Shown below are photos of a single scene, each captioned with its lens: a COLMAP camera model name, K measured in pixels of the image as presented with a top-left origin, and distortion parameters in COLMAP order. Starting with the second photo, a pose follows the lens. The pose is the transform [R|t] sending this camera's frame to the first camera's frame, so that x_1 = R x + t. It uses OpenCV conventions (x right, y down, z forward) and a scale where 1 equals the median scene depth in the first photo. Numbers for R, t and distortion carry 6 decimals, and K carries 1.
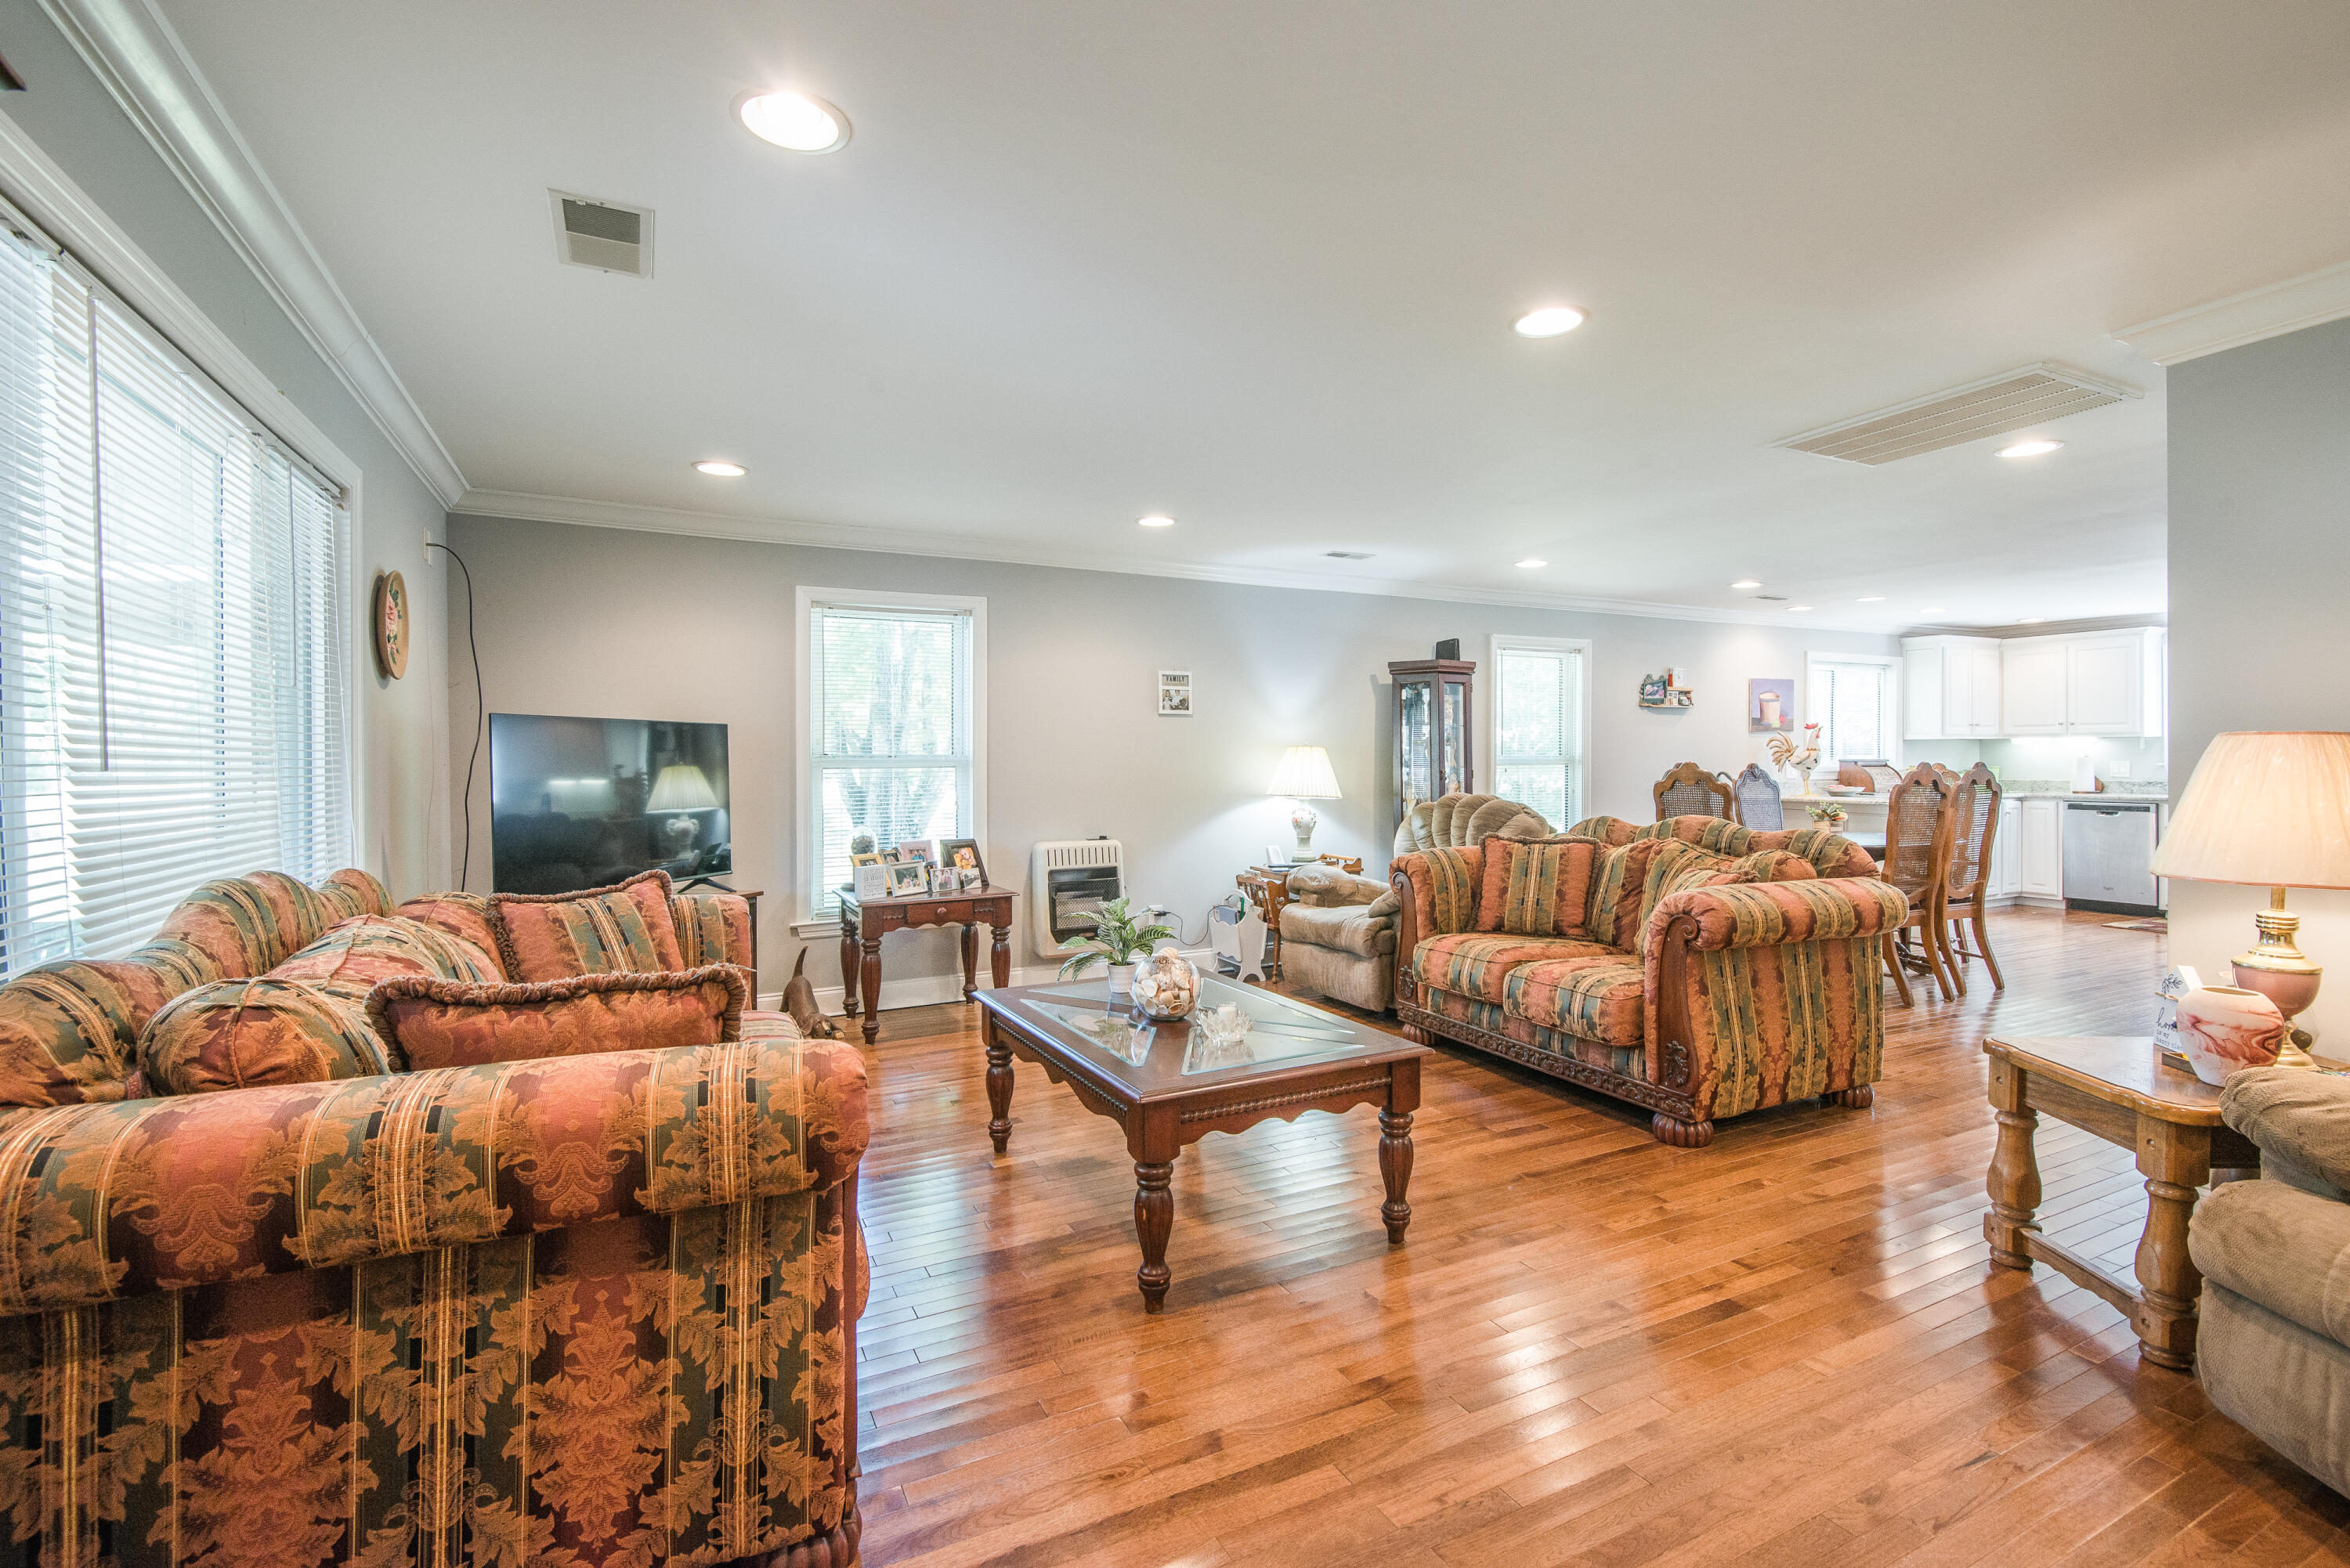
lens RADIAL K [[1090.8, 0, 1165.1], [0, 1090.8, 764.1], [0, 0, 1]] dist [-0.003358, -0.006167]
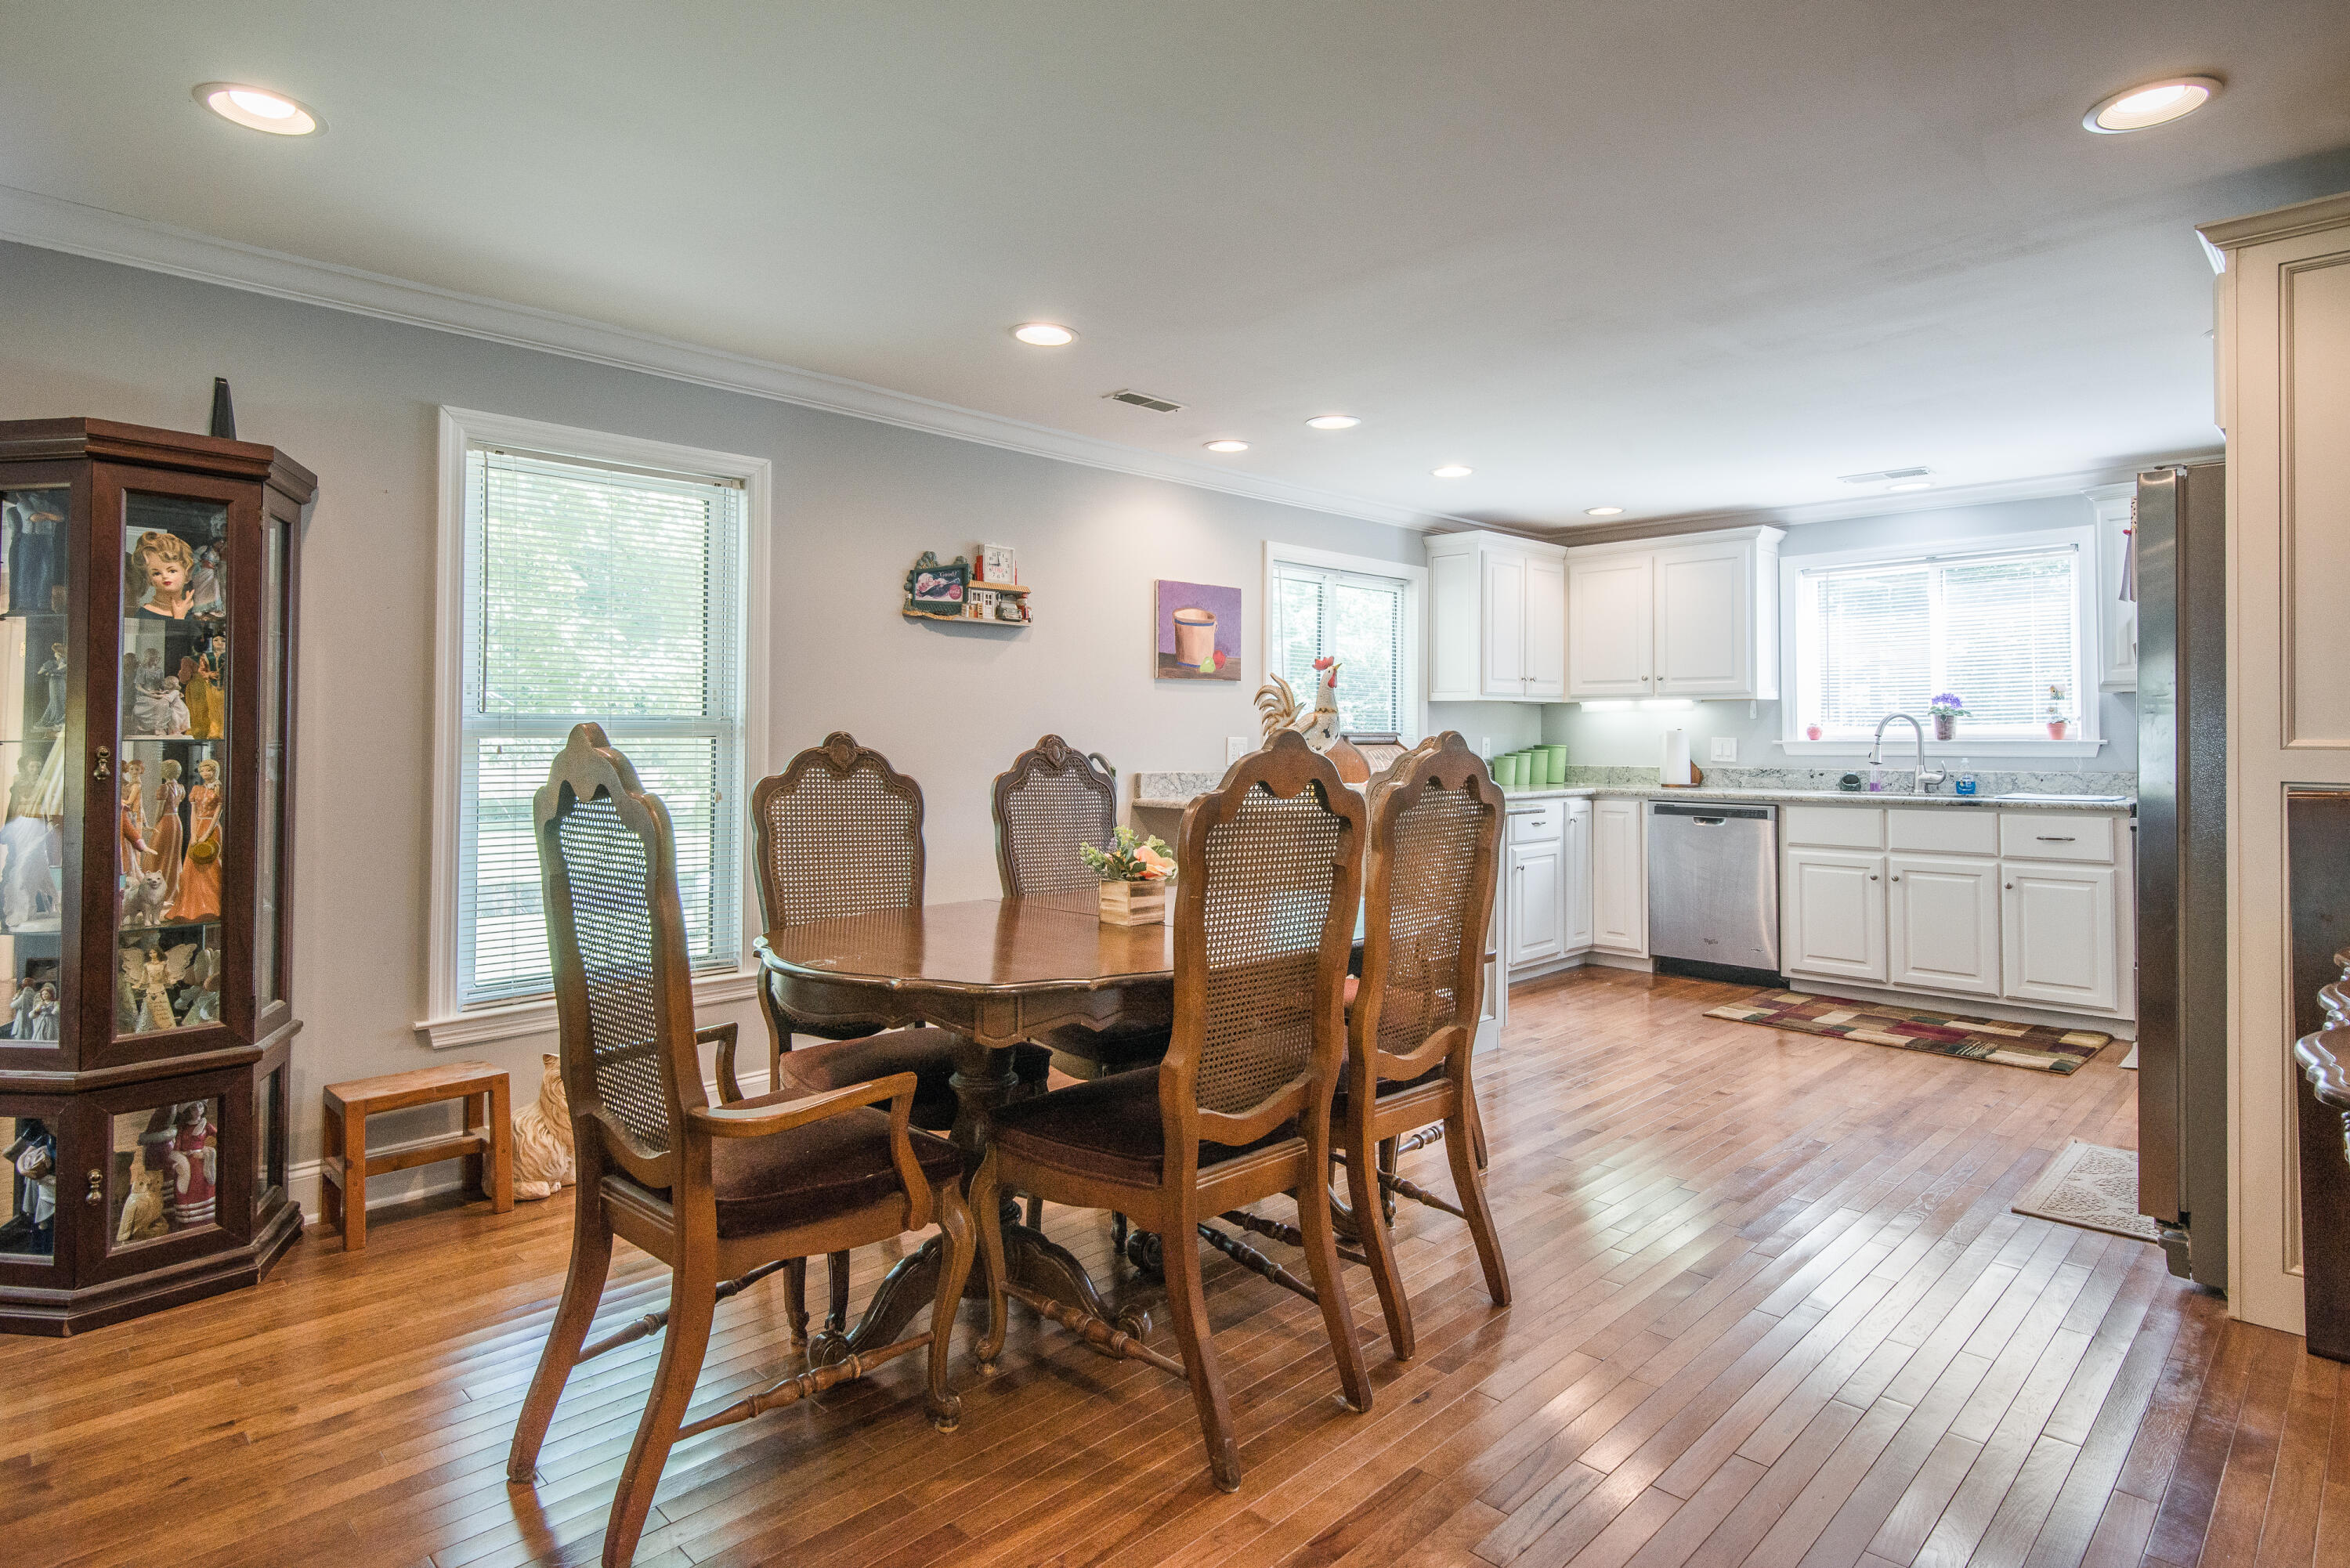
lens RADIAL K [[1249.0, 0, 1126.5], [0, 1249.0, 720.5], [0, 0, 1]] dist [-0.005153, -0.005966]
pose [[0.958909, 0.010894, 0.283505, 0.342849], [-0.006021, 0.999819, -0.018053, 0.002650], [-0.283650, 0.015604, 0.958801, 0.404581]]
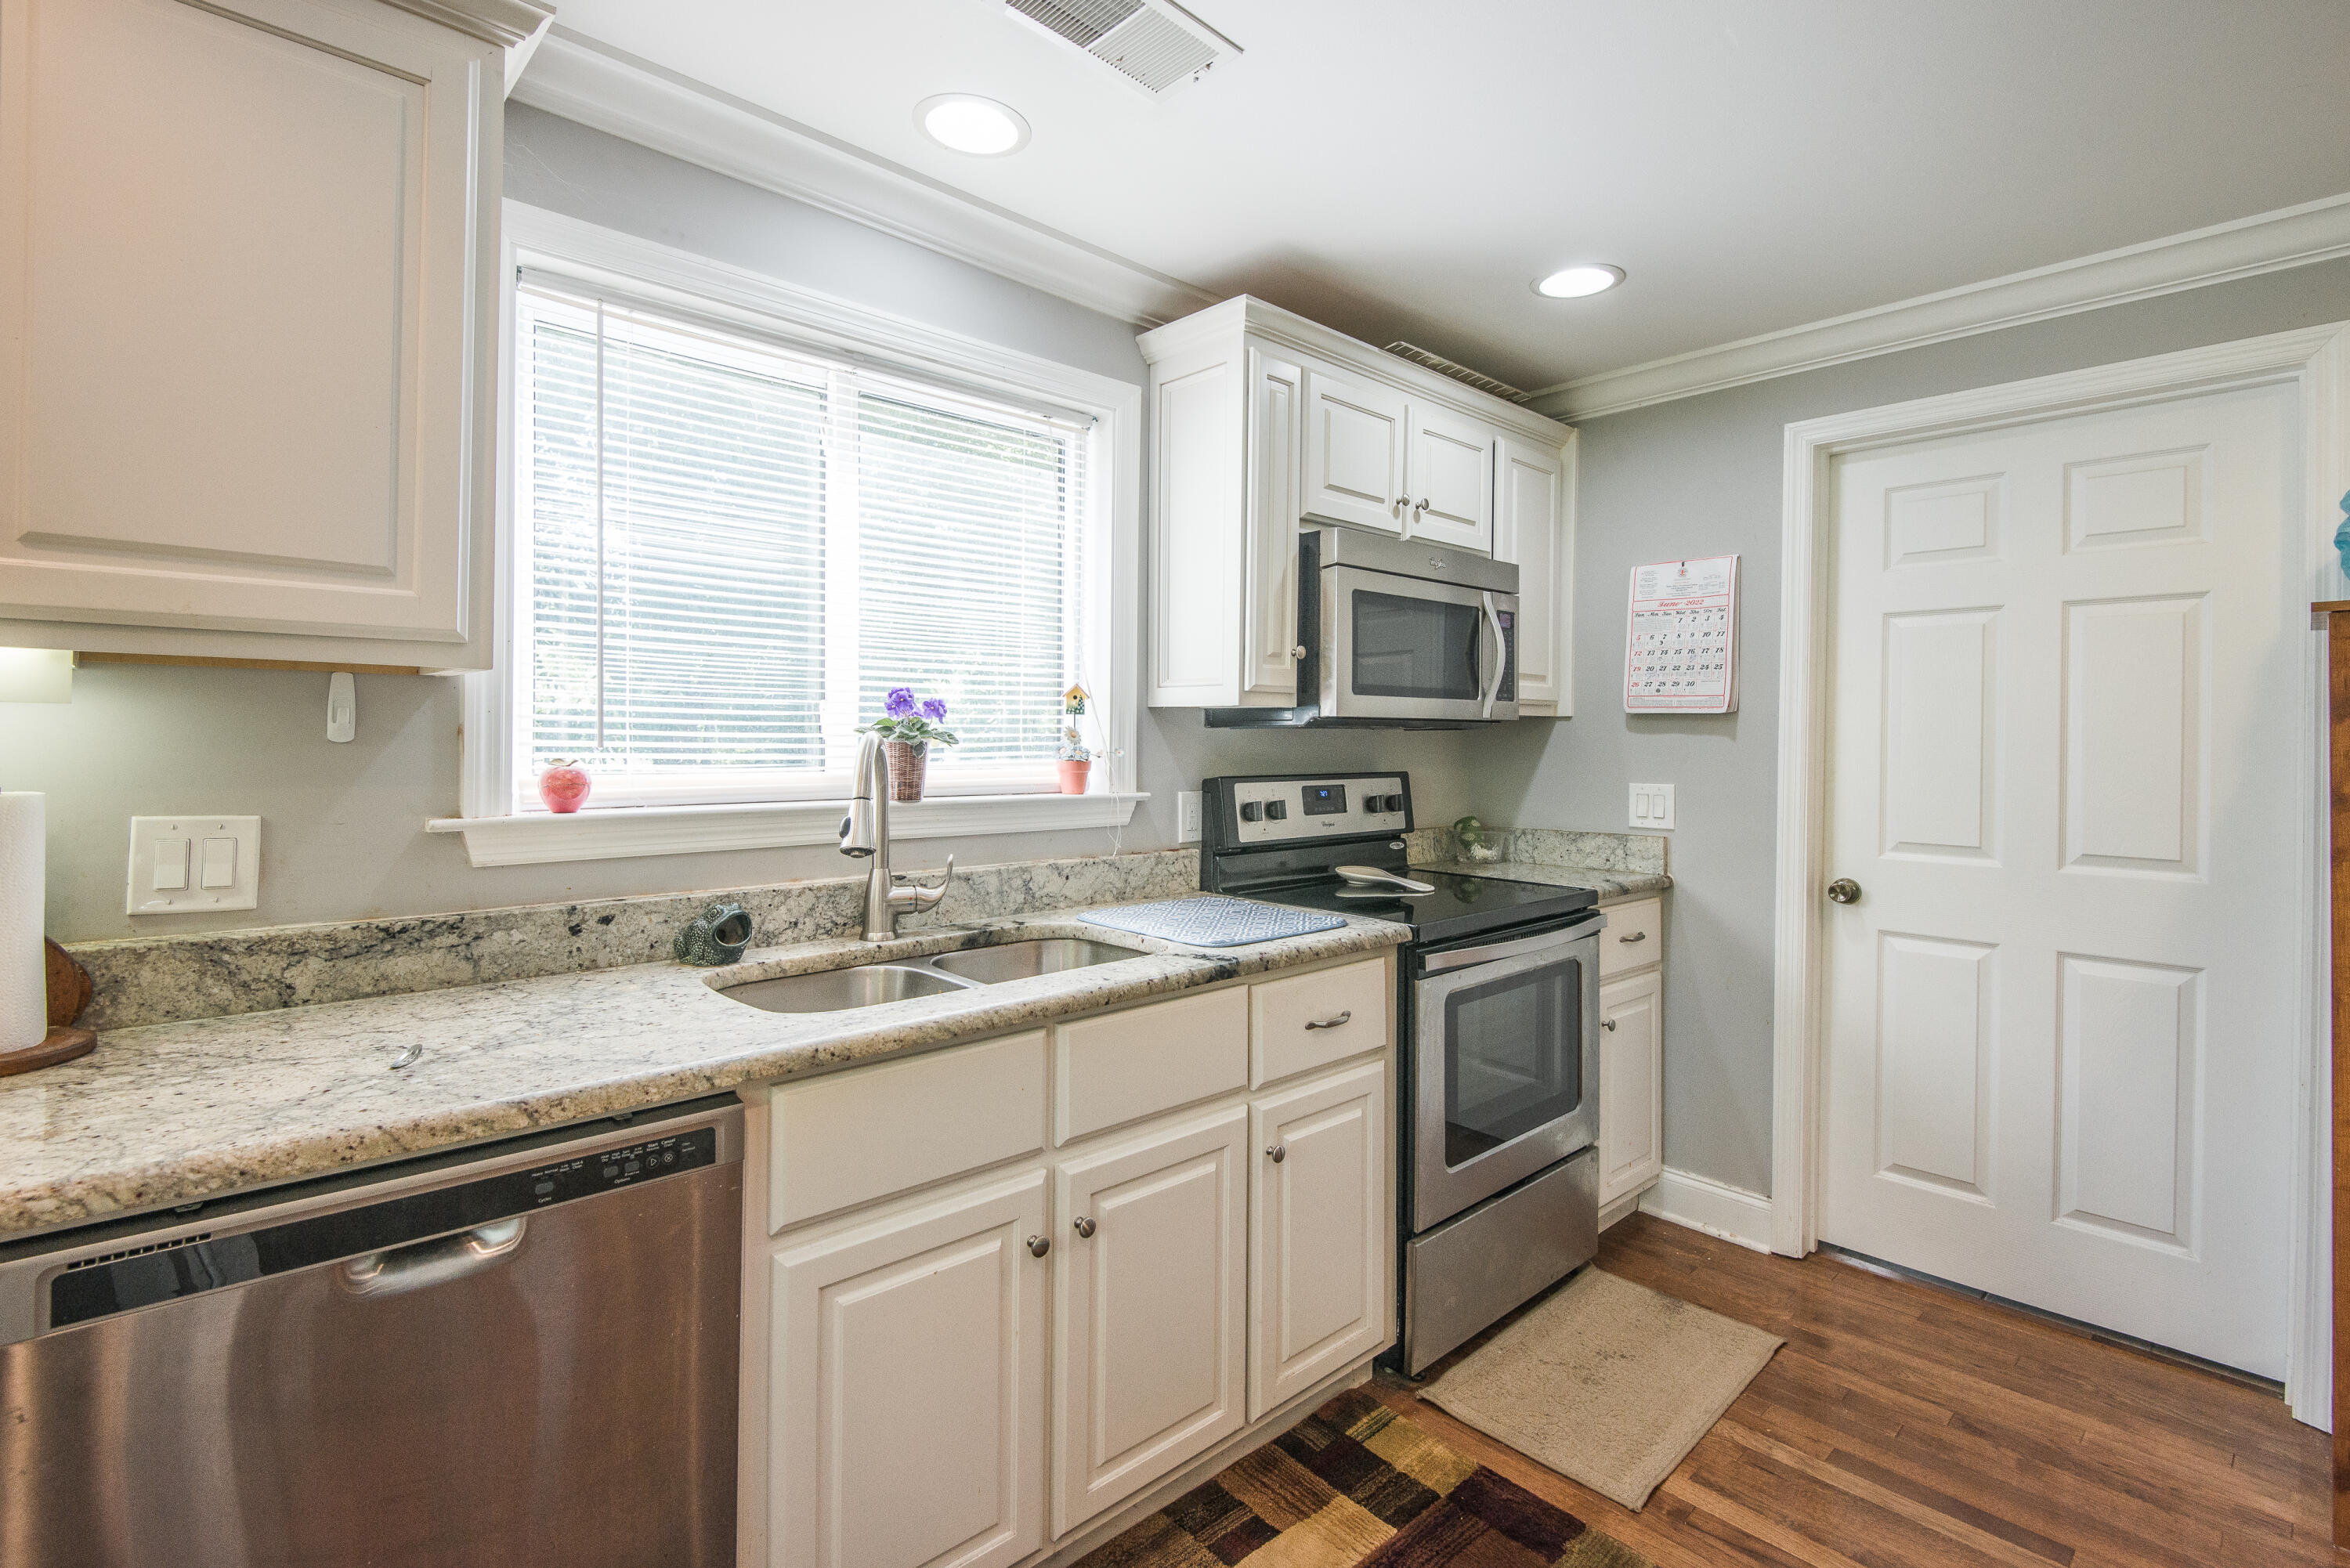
lens RADIAL K [[1090.8, 0, 1207.6], [0, 1090.8, 725.5], [0, 0, 1]] dist [-0.003358, -0.006167]
pose [[-0.288102, 0.016744, 0.957453, 0.716807], [-0.006300, 0.999792, -0.019381, -0.014683], [-0.957579, -0.011616, -0.287937, 0.946803]]
